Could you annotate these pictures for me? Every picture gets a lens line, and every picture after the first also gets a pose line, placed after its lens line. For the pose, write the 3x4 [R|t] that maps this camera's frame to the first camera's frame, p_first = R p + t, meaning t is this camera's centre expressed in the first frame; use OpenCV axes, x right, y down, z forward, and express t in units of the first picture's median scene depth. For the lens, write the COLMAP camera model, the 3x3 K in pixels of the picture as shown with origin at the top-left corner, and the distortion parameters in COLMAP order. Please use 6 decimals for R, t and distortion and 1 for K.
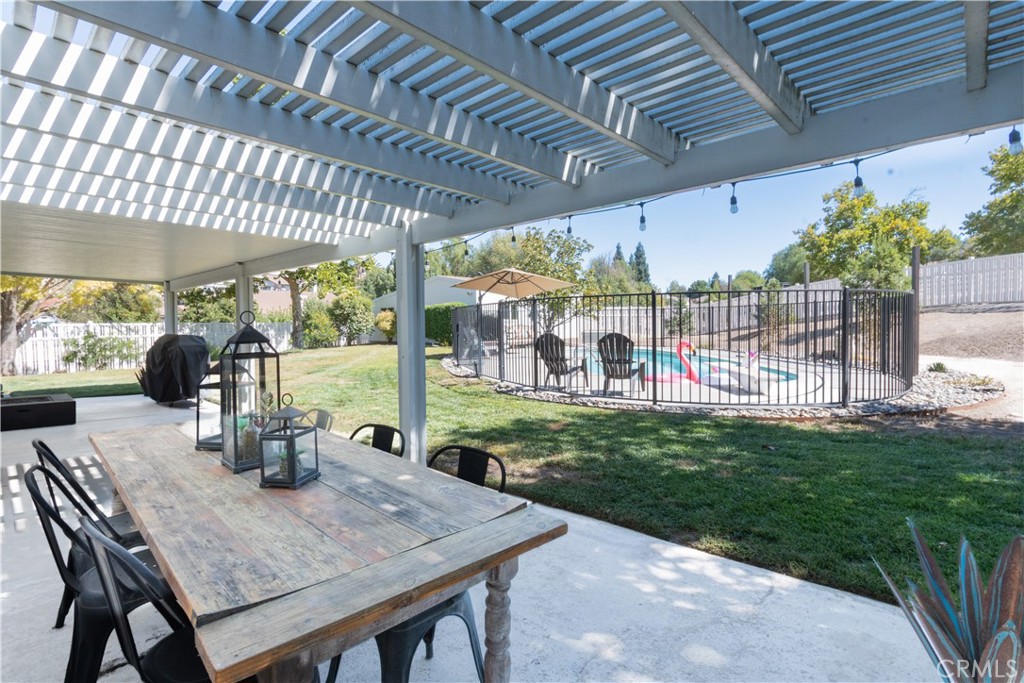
lens RADIAL K [[505.4, 0, 510.2], [0, 505.4, 330.5], [0, 0, 1]] dist [0.000011, -0.000685]
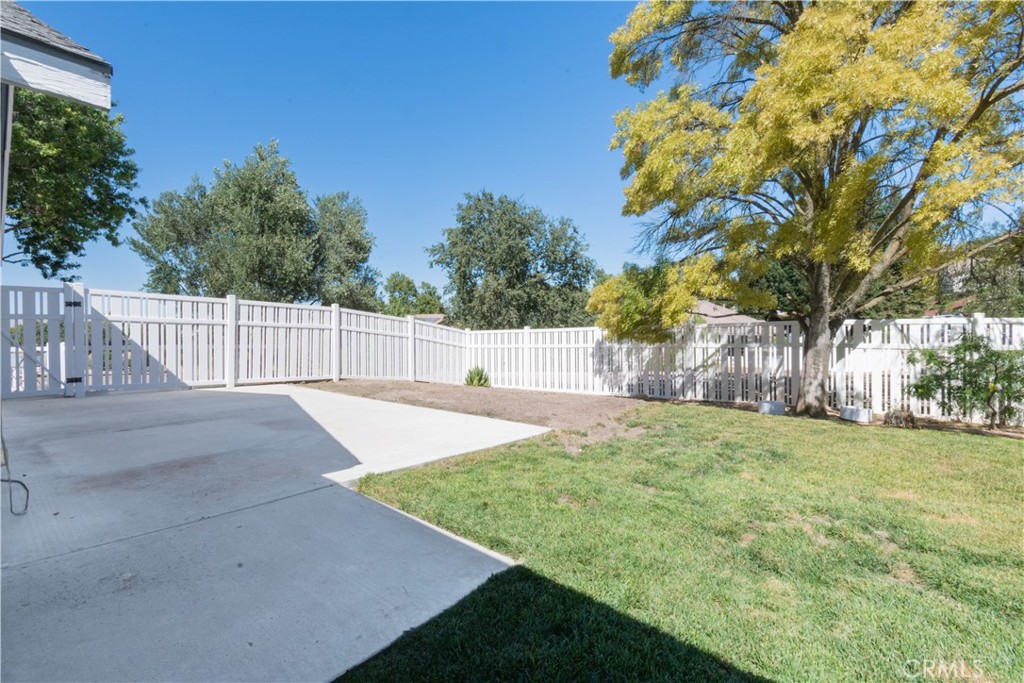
lens RADIAL K [[463.3, 0, 508.8], [0, 463.3, 333.7], [0, 0, 1]] dist [-0.002644, -0.000610]
pose [[0.042039, 0.026312, -0.998769, -0.418387], [-0.023220, 0.999409, 0.025351, -0.000012], [0.998846, 0.022125, 0.042626, 0.542820]]
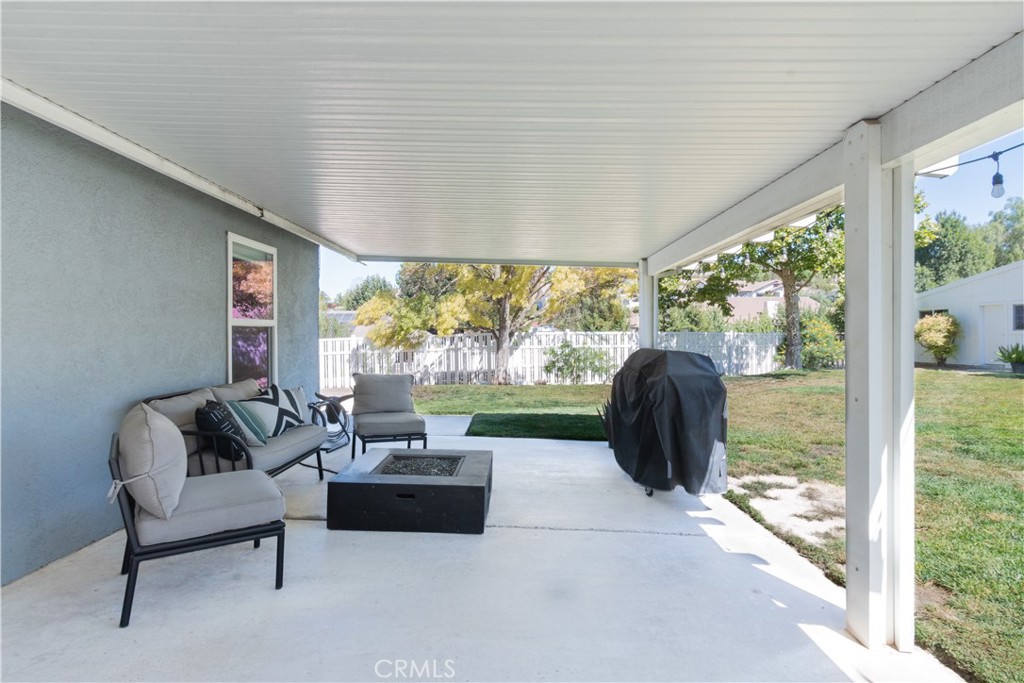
lens RADIAL K [[524.5, 0, 512.7], [0, 524.5, 336.0], [0, 0, 1]] dist [-0.000706, 0.000002]
pose [[0.679225, 0.010191, -0.733859, -0.185523], [-0.018530, 0.999823, -0.003267, -0.000895], [0.733696, 0.015817, 0.679294, 0.263294]]
